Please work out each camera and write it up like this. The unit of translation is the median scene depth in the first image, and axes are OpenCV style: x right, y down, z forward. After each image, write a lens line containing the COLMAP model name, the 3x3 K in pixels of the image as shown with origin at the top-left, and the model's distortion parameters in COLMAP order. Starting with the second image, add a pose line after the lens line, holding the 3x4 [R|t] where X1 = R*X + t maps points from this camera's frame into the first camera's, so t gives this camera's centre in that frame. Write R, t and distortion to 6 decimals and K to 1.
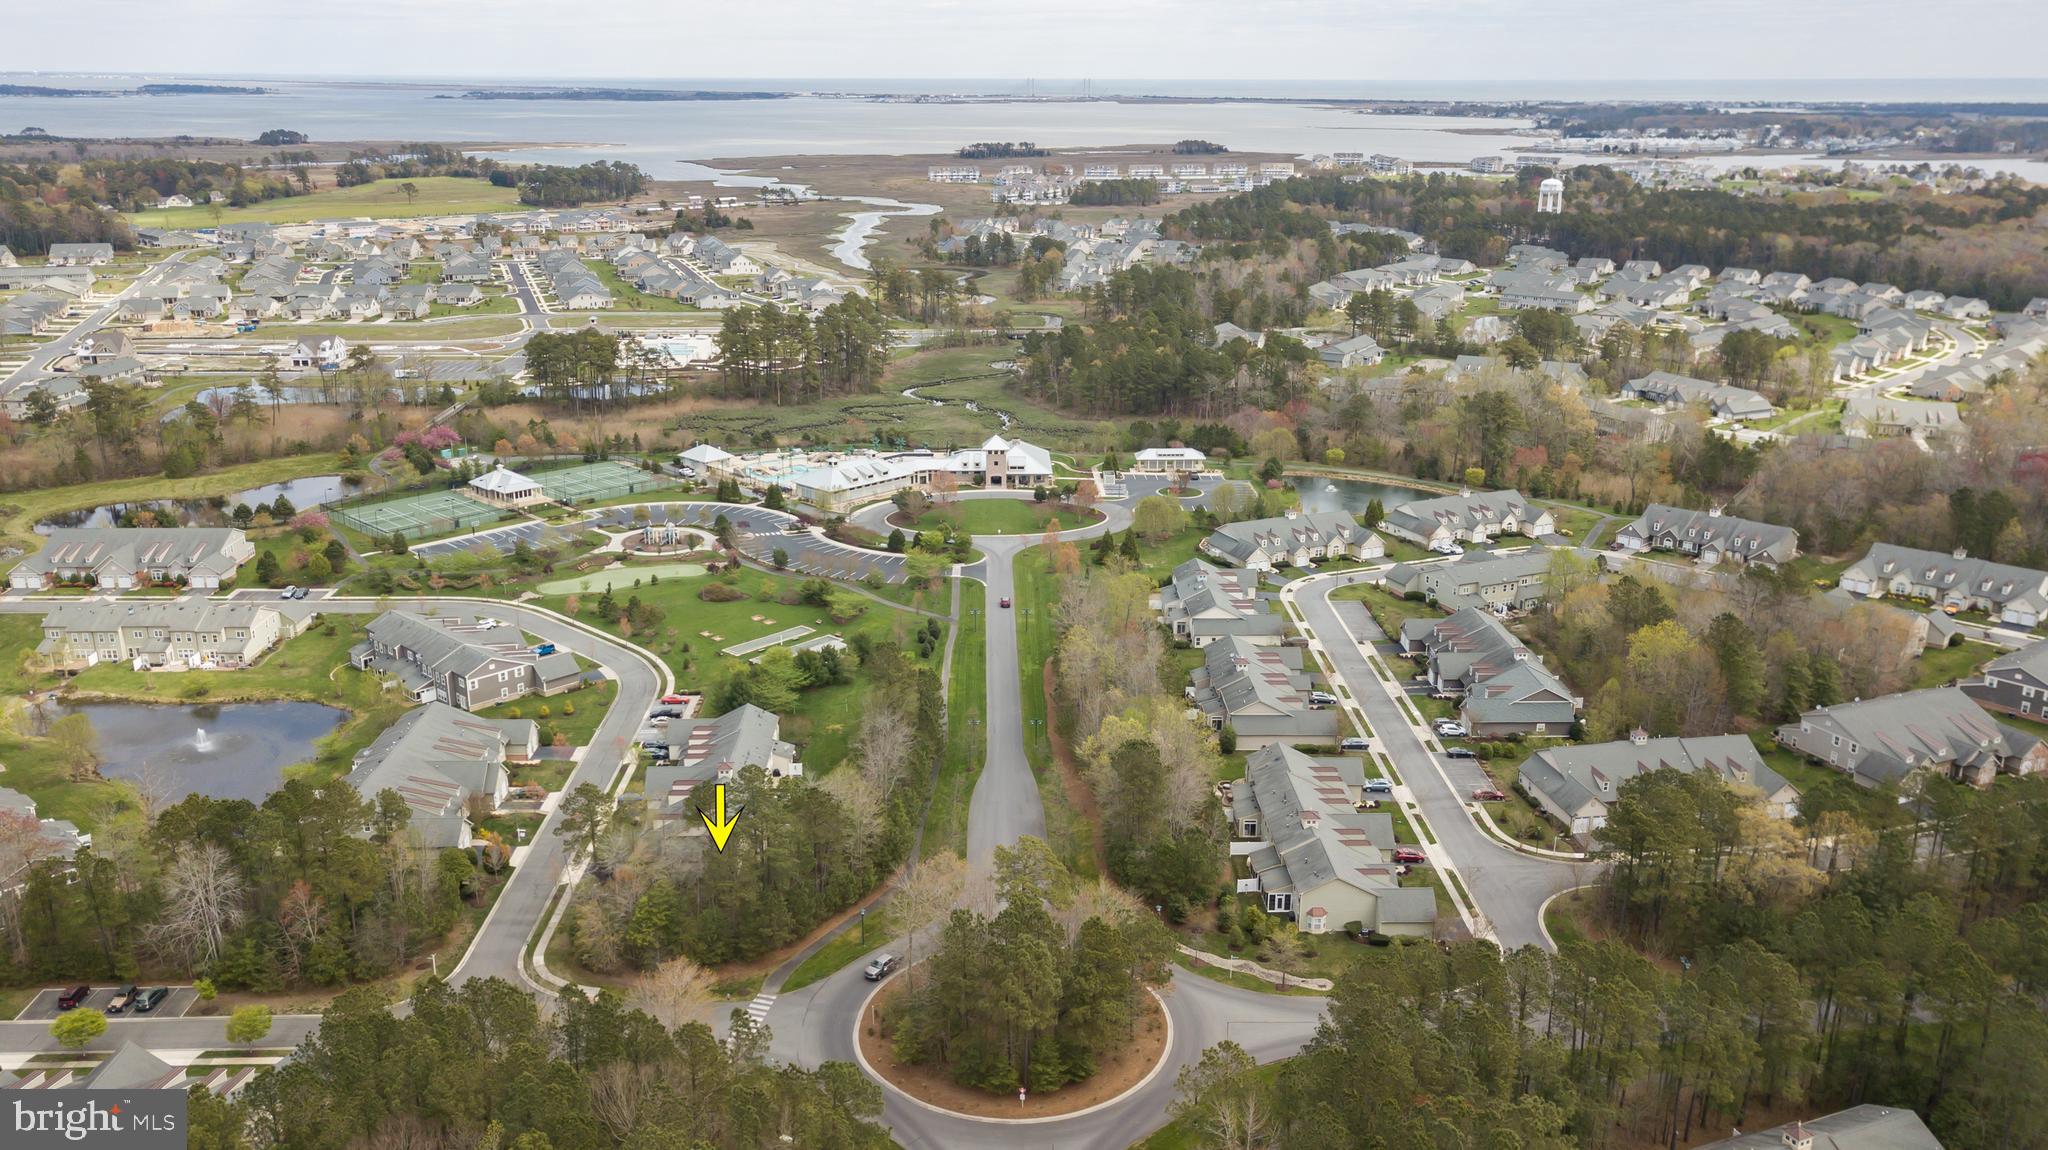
lens RADIAL K [[1637.3, 0, 1016.0], [0, 1637.3, 569.6], [0, 0, 1]] dist [0.030402, -0.002736]
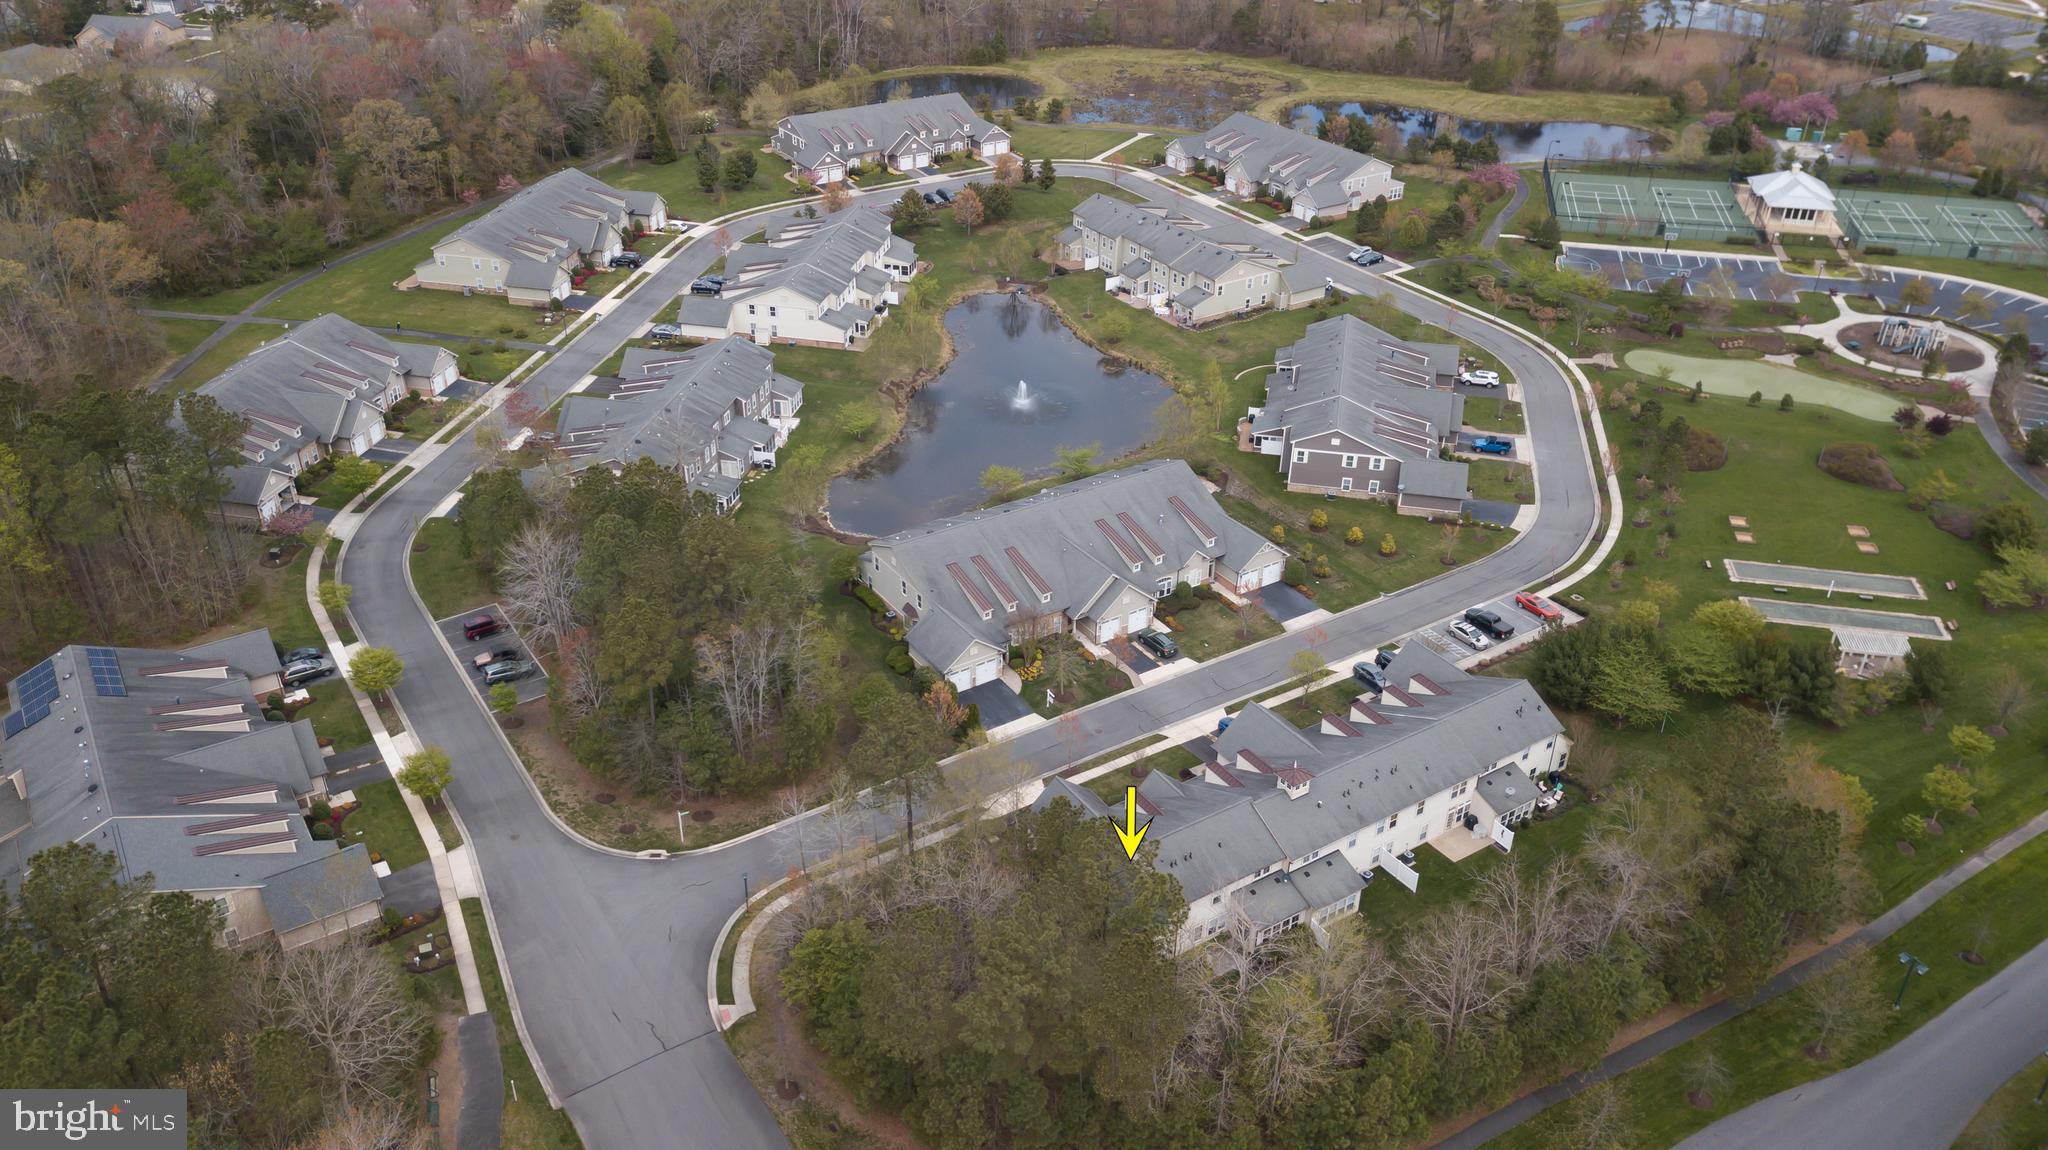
lens RADIAL K [[1613.6, 0, 1025.6], [0, 1613.6, 544.5], [0, 0, 1]] dist [0.034593, 0.002152]
pose [[0.538459, 0.419251, -0.730952, 0.078985], [-0.262265, 0.907740, 0.327453, -0.058990], [0.800799, 0.015383, 0.598736, 0.341542]]
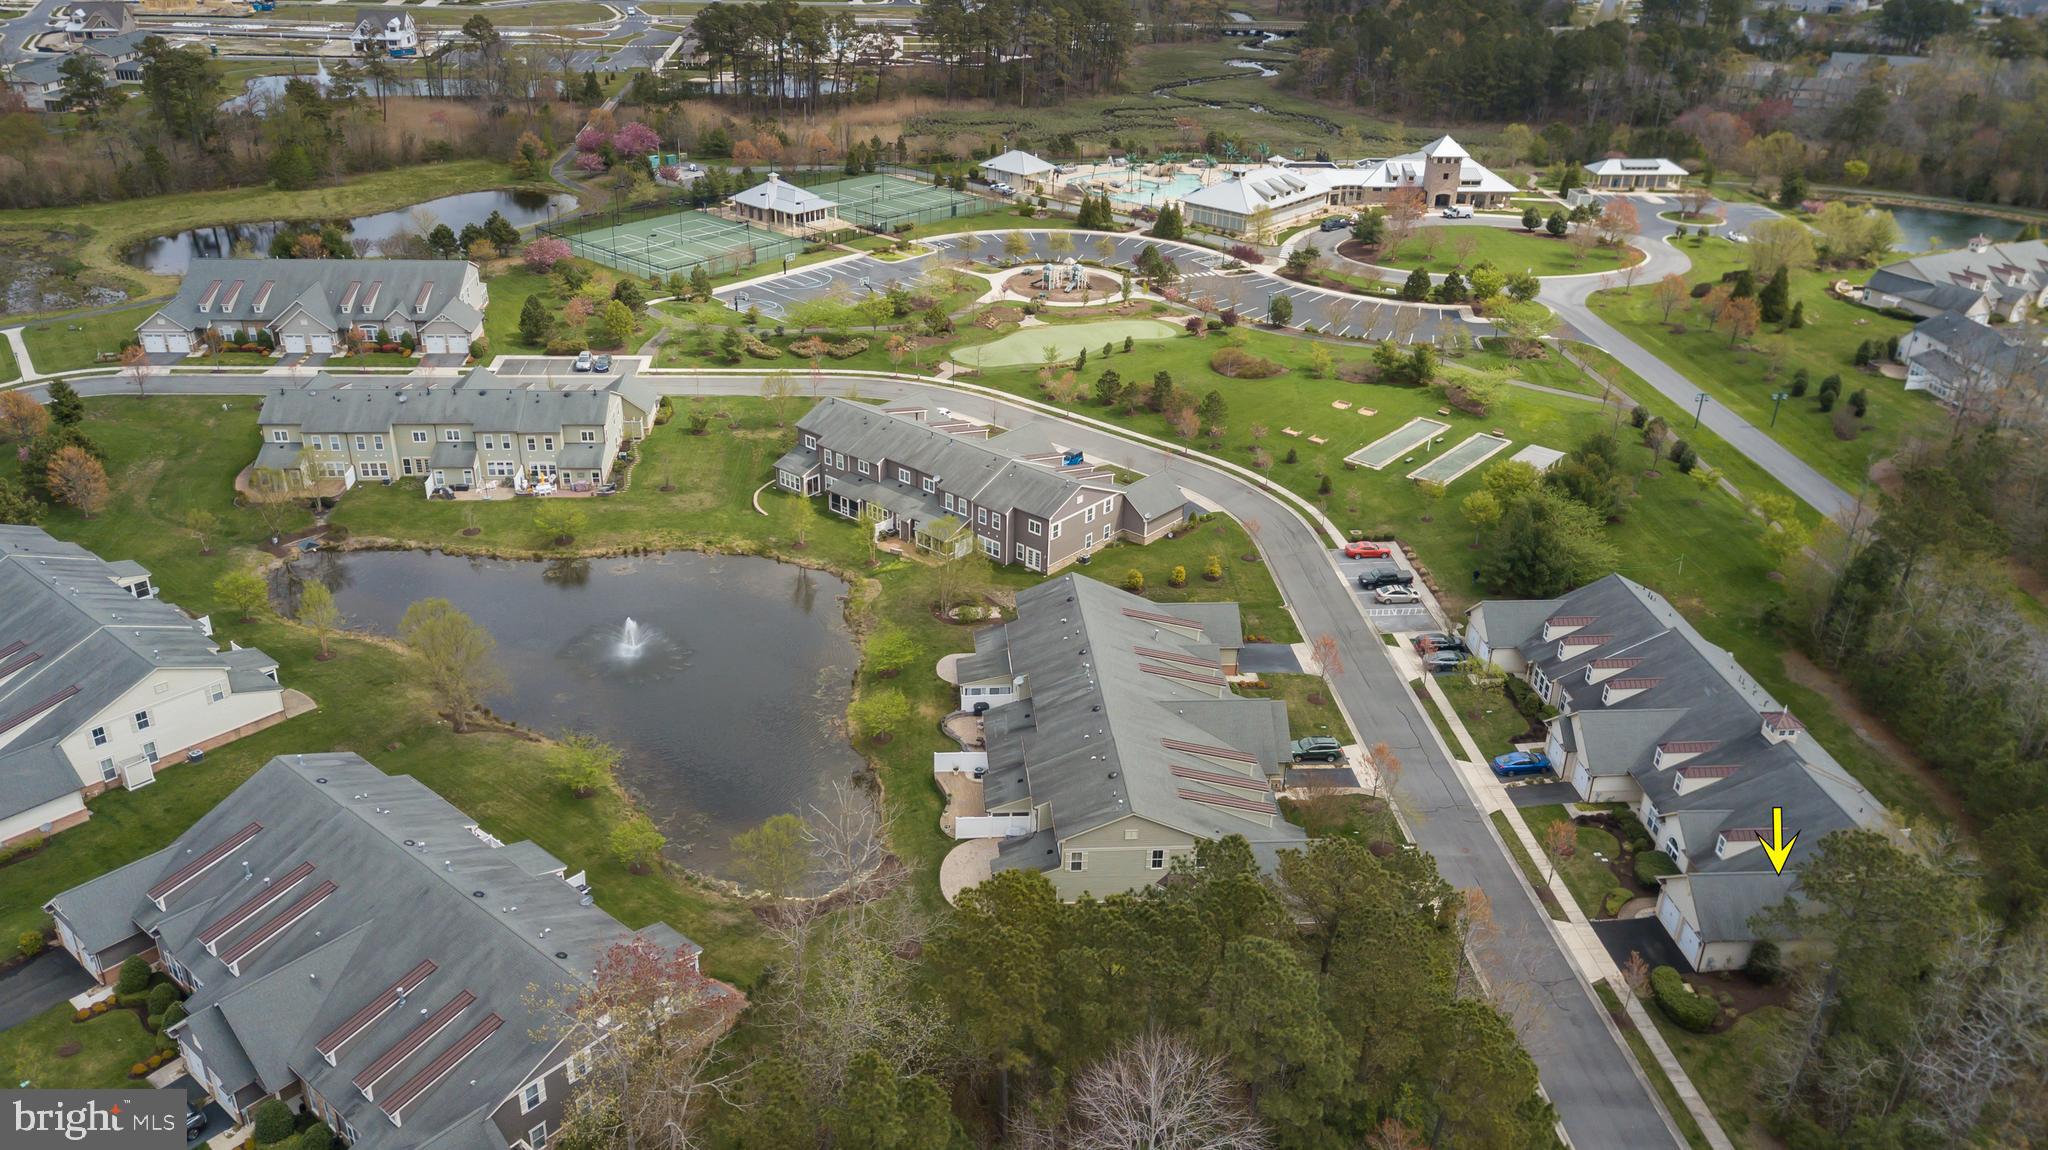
lens RADIAL K [[1543.5, 0, 1030.7], [0, 1543.5, 623.3], [0, 0, 1]] dist [0.031172, -0.009081]
pose [[0.997682, -0.010943, 0.067168, -0.255506], [-0.002378, 0.980780, 0.195104, -0.003970], [-0.068012, -0.194811, 0.978480, 0.304500]]
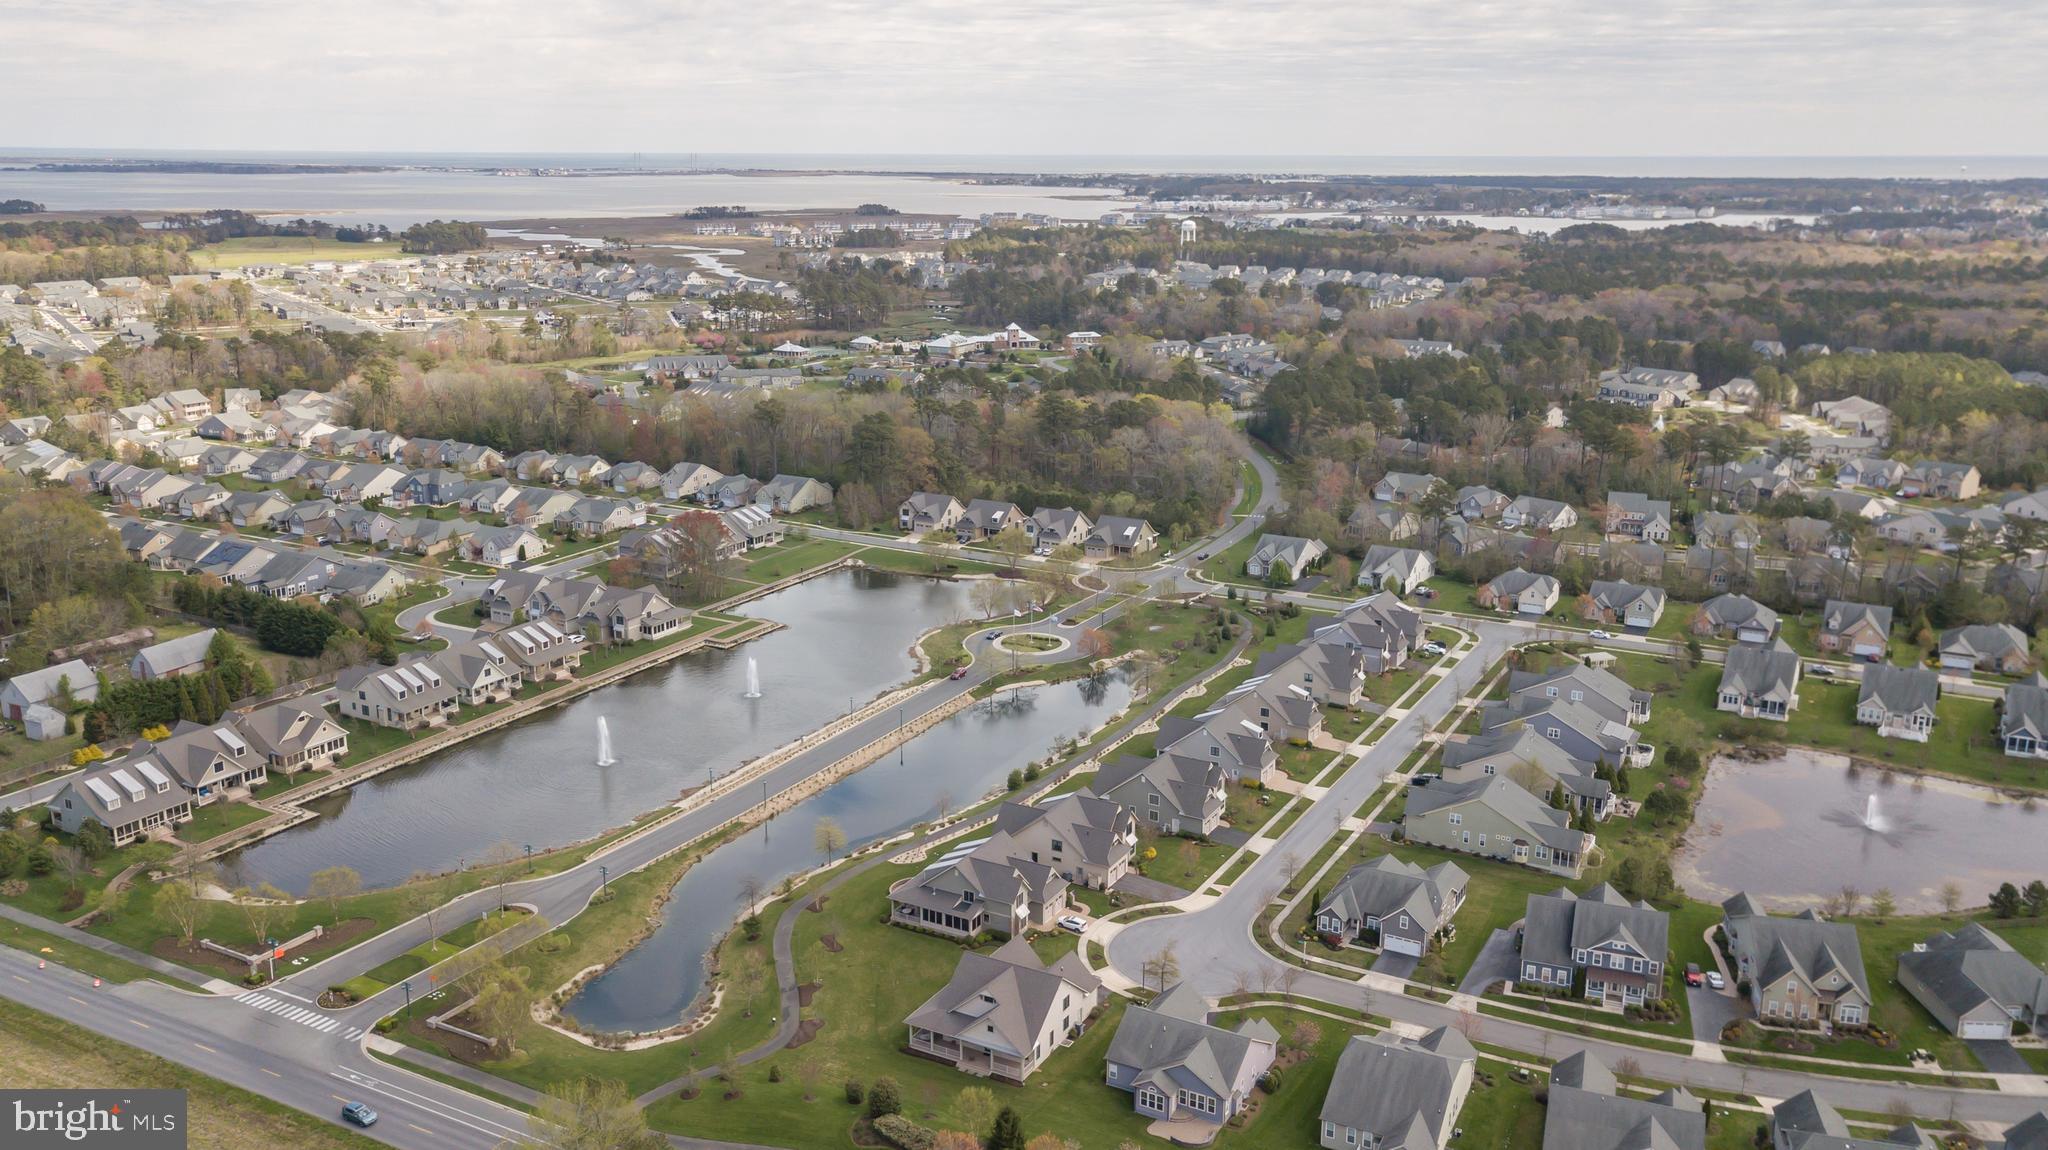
lens RADIAL K [[1664.0, 0, 987.6], [0, 1664.0, 543.1], [0, 0, 1]] dist [0.023822, 0.014399]
pose [[0.971686, -0.054290, 0.229955, -0.579011], [0.068051, 0.996308, -0.052331, 0.326712], [-0.226265, 0.066498, 0.971793, -1.117781]]
